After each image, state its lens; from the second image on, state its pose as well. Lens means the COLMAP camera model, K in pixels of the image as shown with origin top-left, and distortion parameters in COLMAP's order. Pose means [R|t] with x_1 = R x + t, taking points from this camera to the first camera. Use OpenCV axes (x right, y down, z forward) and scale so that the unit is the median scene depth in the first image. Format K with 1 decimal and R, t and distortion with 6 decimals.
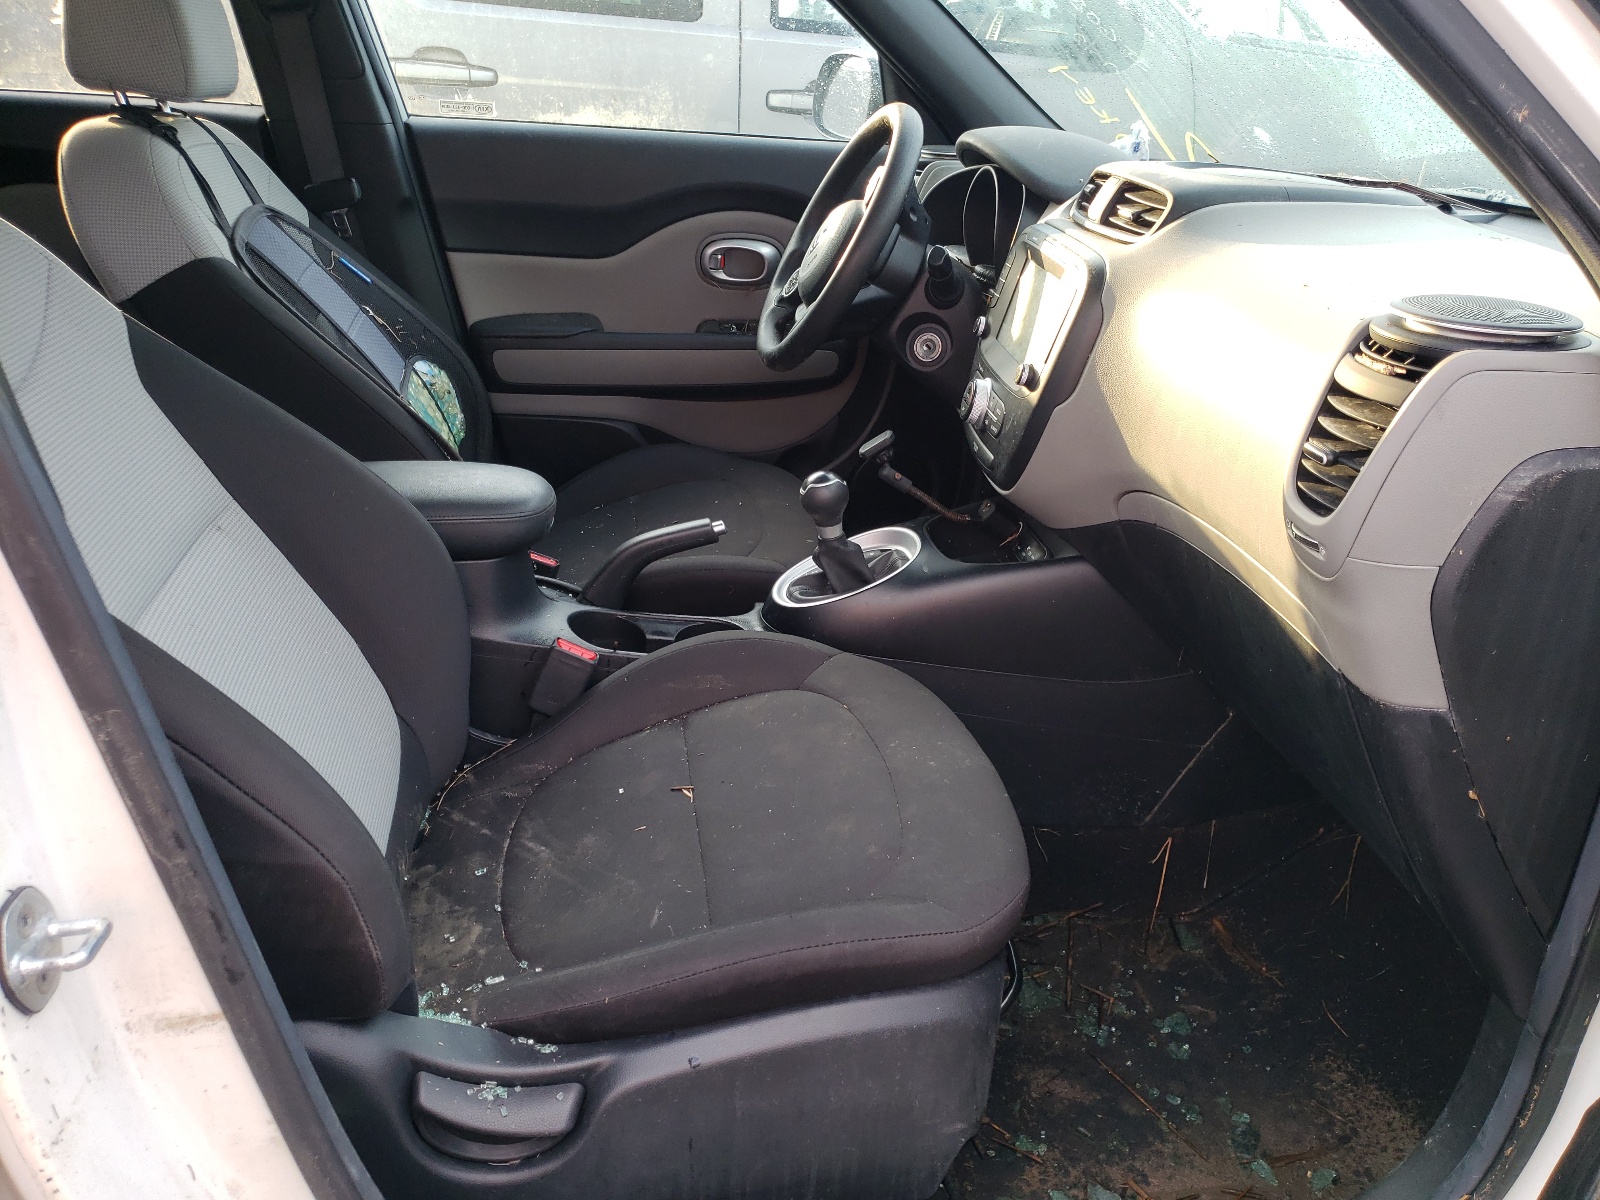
lens RADIAL K [[1192.7, 0, 800.0], [0, 1192.7, 600.0], [0, 0, 1]] dist [-0.006232, 0.001444]
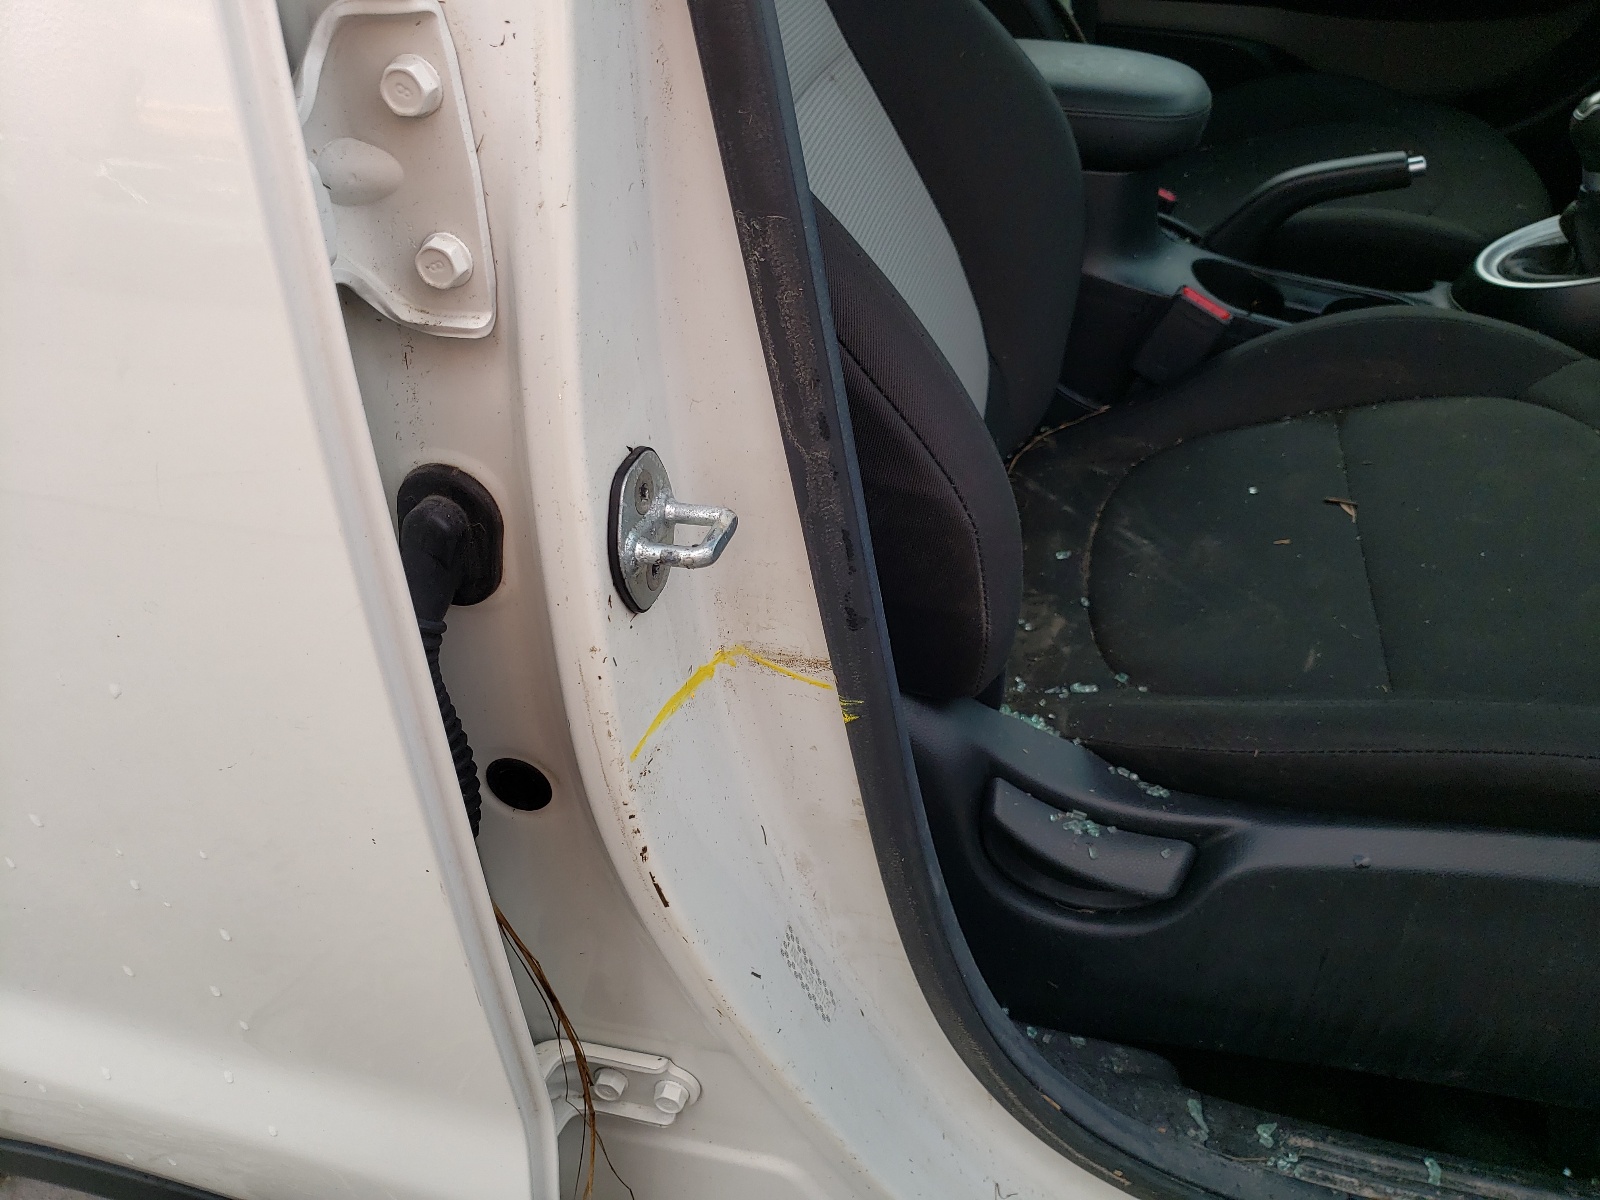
lens RADIAL K [[1212.7, 0, 799.6], [0, 1212.7, 562.6], [0, 0, 1]] dist [0.067418, -0.002537]
pose [[0.920280, 0.202021, -0.335071, -0.166856], [-0.127968, 0.964700, 0.230170, 0.070087], [0.369742, -0.168942, 0.913646, 0.186713]]
